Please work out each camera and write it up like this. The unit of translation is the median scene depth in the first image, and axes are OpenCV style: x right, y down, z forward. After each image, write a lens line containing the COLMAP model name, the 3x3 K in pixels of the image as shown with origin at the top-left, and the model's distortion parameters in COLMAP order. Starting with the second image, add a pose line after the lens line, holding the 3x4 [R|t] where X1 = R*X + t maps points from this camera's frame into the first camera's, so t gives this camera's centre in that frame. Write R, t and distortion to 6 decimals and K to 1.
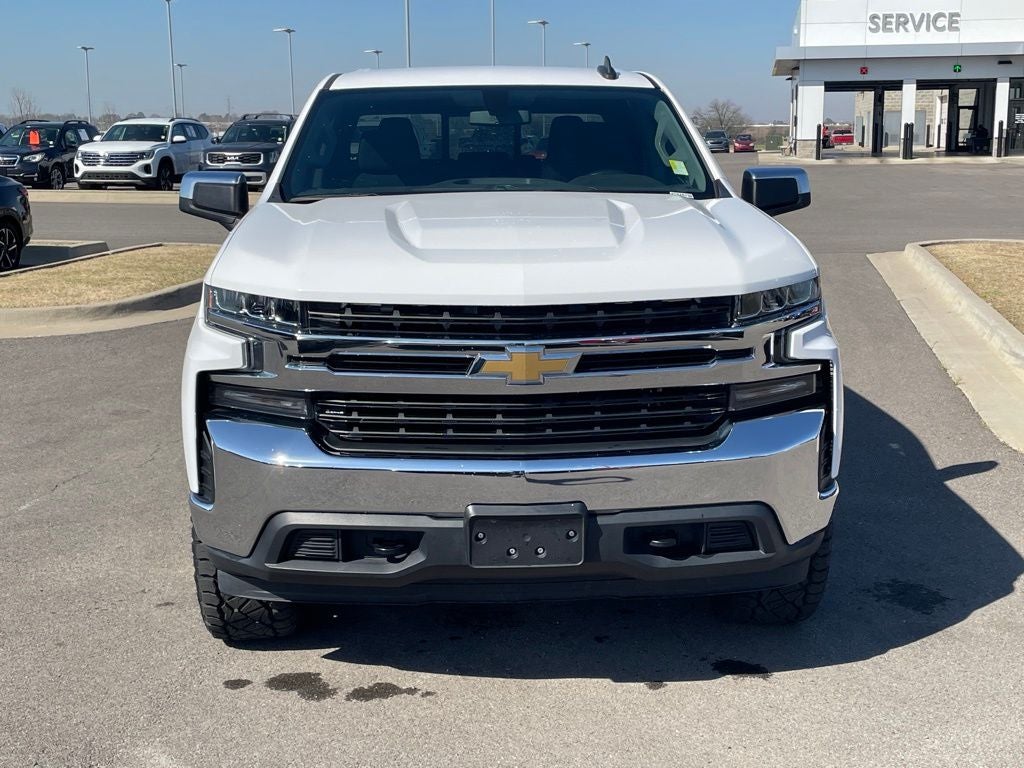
lens RADIAL K [[1372.0, 0, 511.7], [0, 1372.0, 379.7], [0, 0, 1]] dist [0.081554, 0.000000]
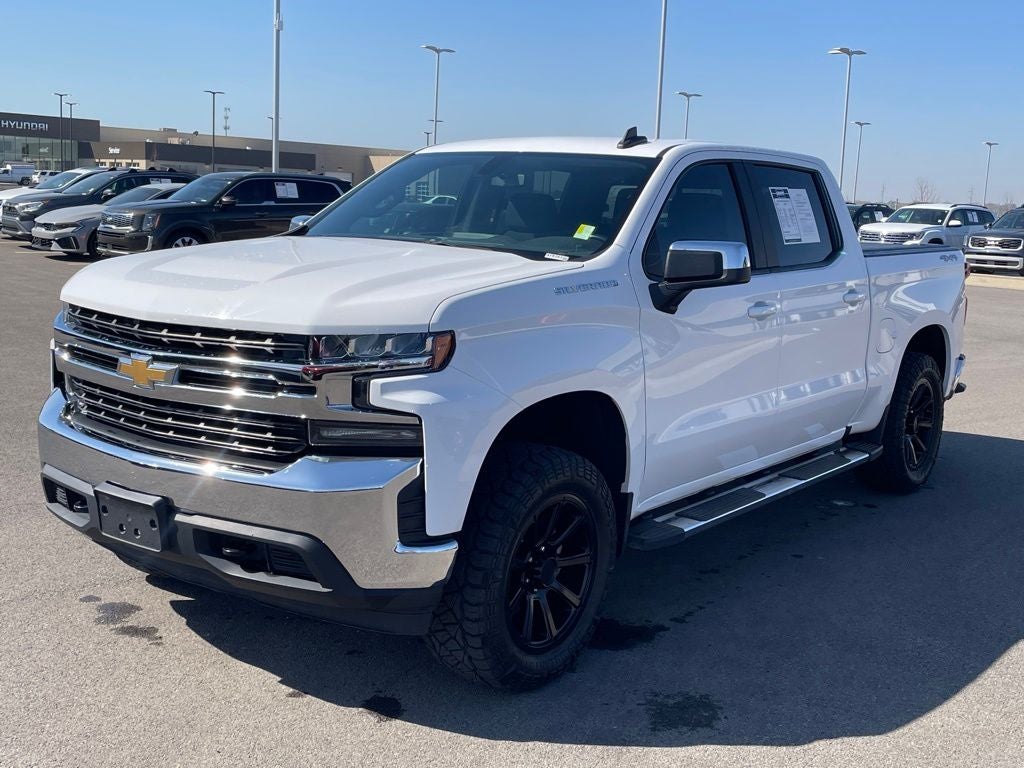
lens RADIAL K [[1214.6, 0, 507.9], [0, 1214.6, 377.3], [0, 0, 1]] dist [0.066104, 0.000000]
pose [[0.766530, 0.132443, -0.628403, 0.552902], [-0.162265, 0.986696, 0.010026, -0.040354], [0.621371, 0.094283, 0.777823, 0.235970]]
